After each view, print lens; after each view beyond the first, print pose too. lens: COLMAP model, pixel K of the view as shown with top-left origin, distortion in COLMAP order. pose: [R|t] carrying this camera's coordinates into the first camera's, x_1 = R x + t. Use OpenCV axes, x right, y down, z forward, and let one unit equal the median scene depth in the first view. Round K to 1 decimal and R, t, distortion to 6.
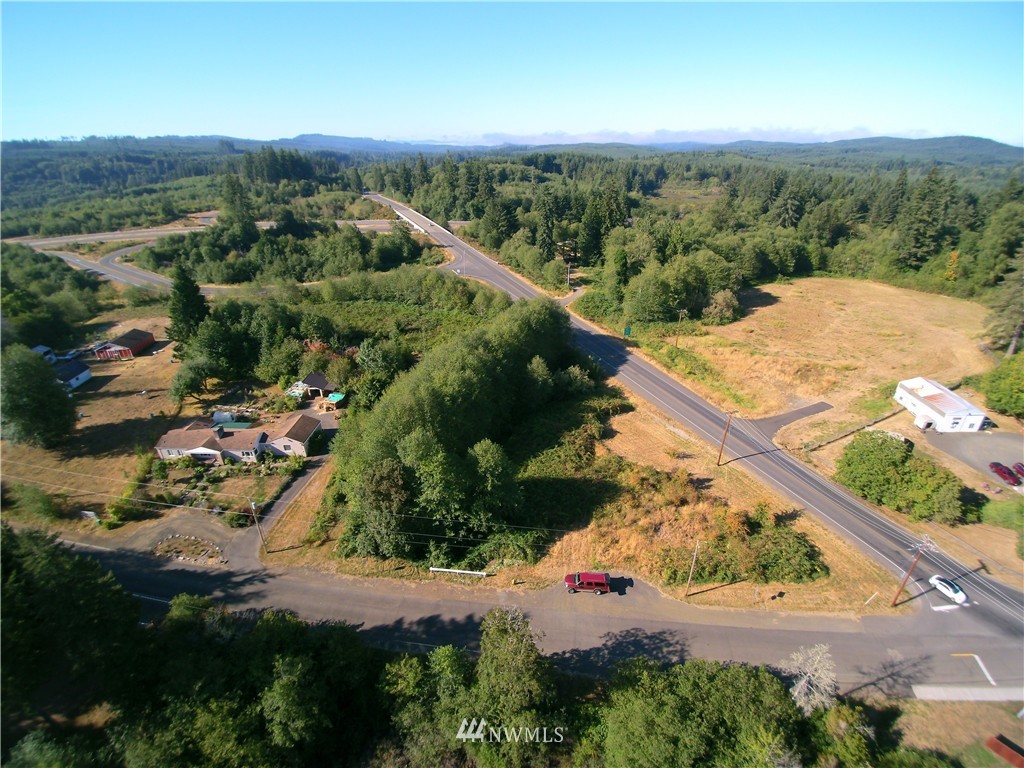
lens RADIAL K [[470.6, 0, 508.7], [0, 470.6, 382.3], [0, 0, 1]] dist [-0.027127, -0.020076]
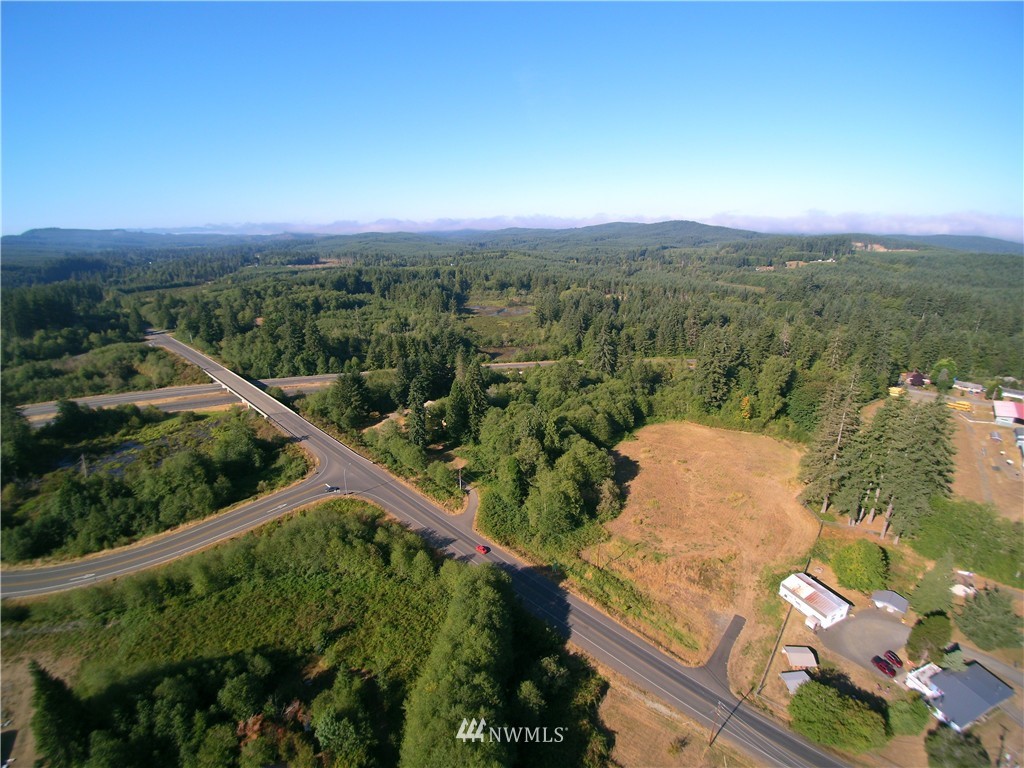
lens RADIAL K [[470.6, 0, 508.7], [0, 470.6, 382.3], [0, 0, 1]] dist [-0.027127, -0.020076]
pose [[0.911327, -0.125313, 0.392147, -0.177422], [0.184412, 0.975895, -0.116710, -0.361596], [-0.368069, 0.178678, 0.912469, 0.011187]]
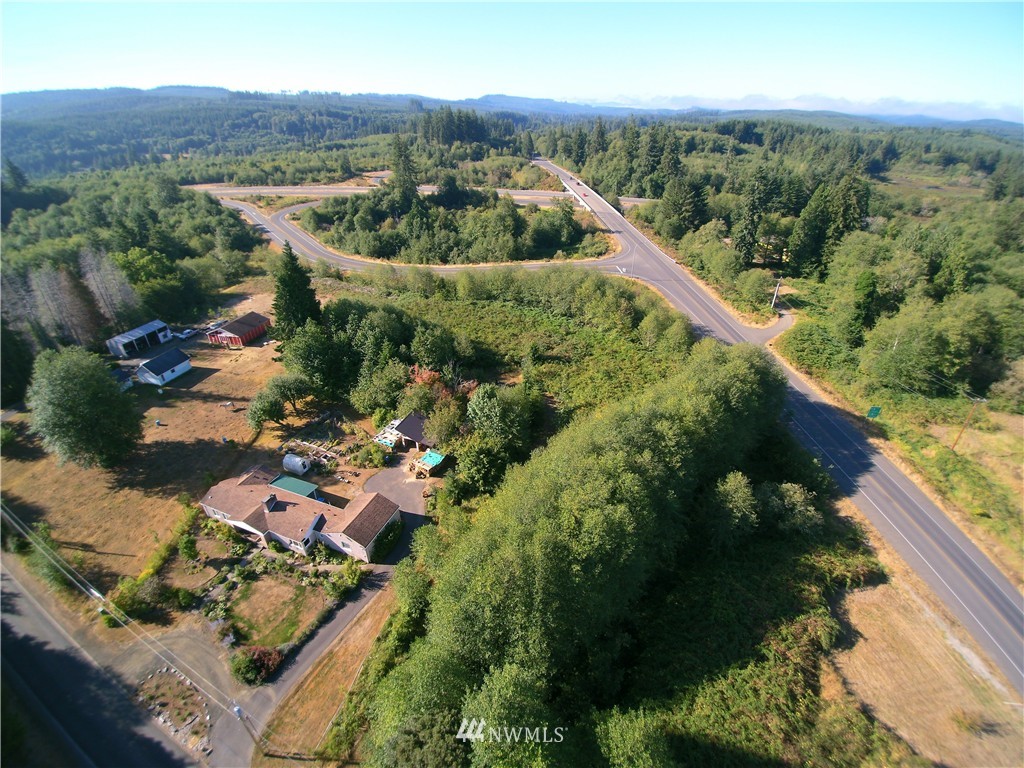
lens RADIAL K [[470.6, 0, 508.7], [0, 470.6, 382.3], [0, 0, 1]] dist [-0.027127, -0.020076]
pose [[0.943714, 0.167179, -0.285404, -0.042722], [-0.148658, 0.985183, 0.085531, -0.114175], [0.295474, -0.038289, 0.954583, 0.223936]]
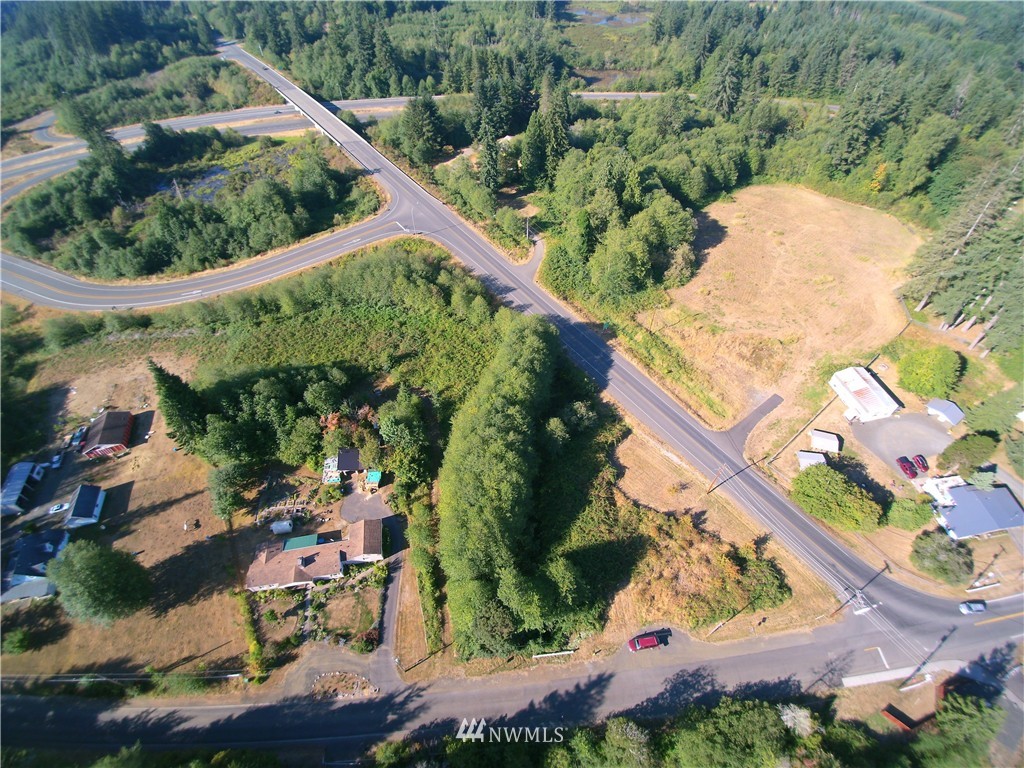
lens RADIAL K [[470.6, 0, 508.7], [0, 470.6, 382.3], [0, 0, 1]] dist [-0.027127, -0.020076]
pose [[0.975221, -0.171861, 0.139314, -0.121414], [0.110747, 0.924368, 0.365074, -0.359798], [-0.191519, -0.340599, 0.920496, 0.010881]]
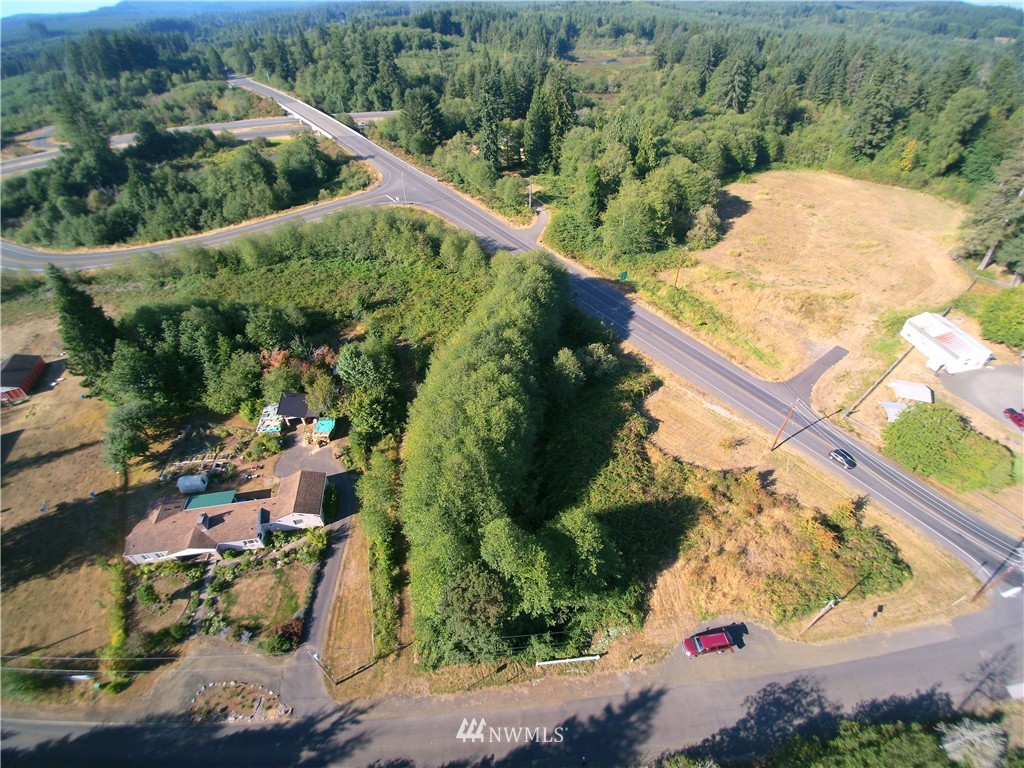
lens RADIAL K [[470.6, 0, 508.7], [0, 470.6, 382.3], [0, 0, 1]] dist [-0.027127, -0.020076]
pose [[0.977319, -0.148017, 0.151456, -0.114634], [0.107097, 0.962435, 0.249499, -0.142325], [-0.182697, -0.227620, 0.956458, 0.121240]]
